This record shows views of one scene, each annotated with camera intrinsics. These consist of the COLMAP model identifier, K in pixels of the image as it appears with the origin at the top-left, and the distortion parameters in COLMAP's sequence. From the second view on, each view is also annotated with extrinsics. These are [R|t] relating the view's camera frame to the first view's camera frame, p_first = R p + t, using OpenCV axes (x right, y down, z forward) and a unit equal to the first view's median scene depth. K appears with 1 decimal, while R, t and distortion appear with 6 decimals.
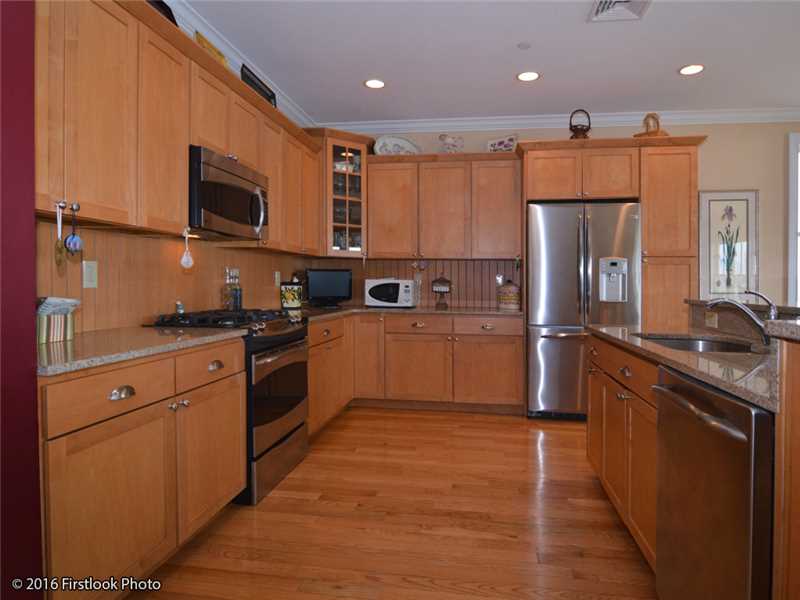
lens RADIAL K [[517.6, 0, 408.5], [0, 517.6, 277.2], [0, 0, 1]] dist [0.050645, -0.000260]
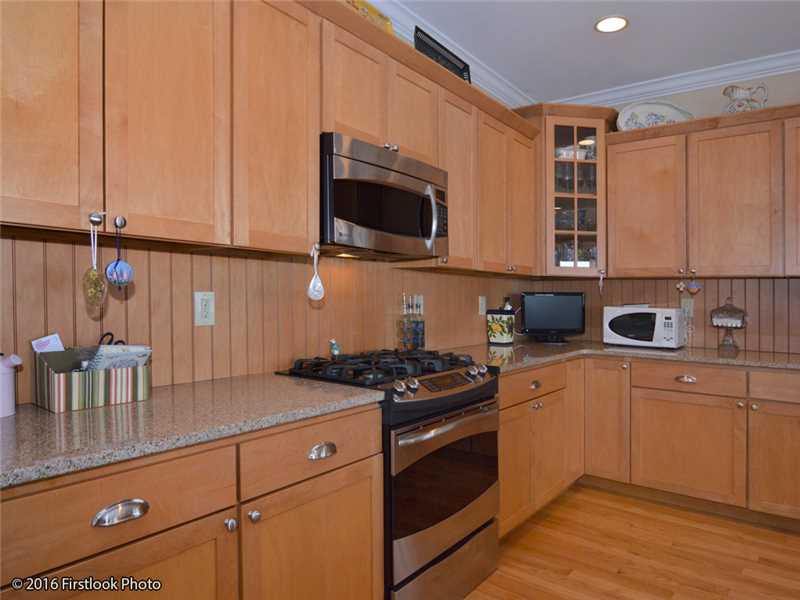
lens RADIAL K [[520.8, 0, 406.7], [0, 520.8, 290.9], [0, 0, 1]] dist [-0.004634, -0.000449]
pose [[0.879128, -0.002573, -0.476579, 0.022457], [0.000917, 0.999993, -0.003708, -0.016870], [0.476585, 0.002823, 0.879124, 0.259887]]
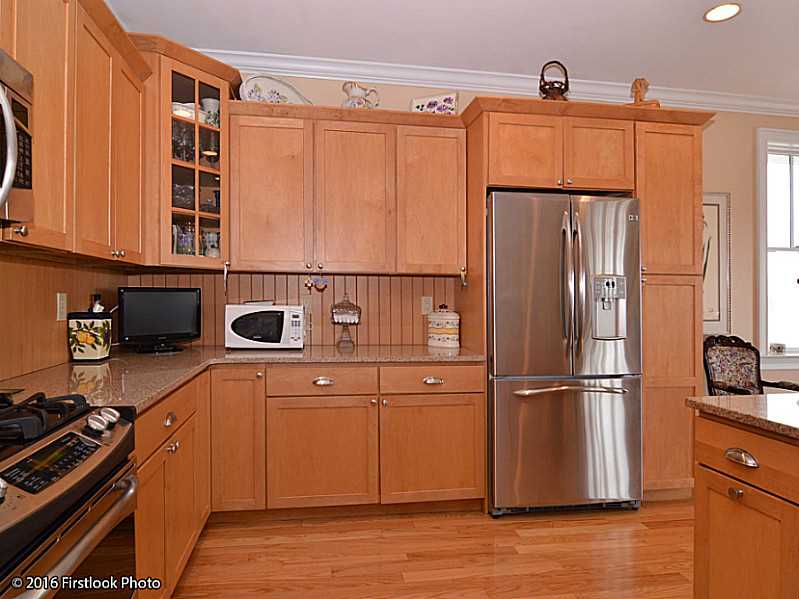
lens RADIAL K [[509.6, 0, 374.4], [0, 509.6, 292.5], [0, 0, 1]] dist [-0.009747, -0.001907]
pose [[0.956434, 0.000194, 0.291950, -0.099742], [-0.002588, 0.999966, 0.007814, -0.017066], [-0.291938, -0.008229, 0.956402, 0.419395]]
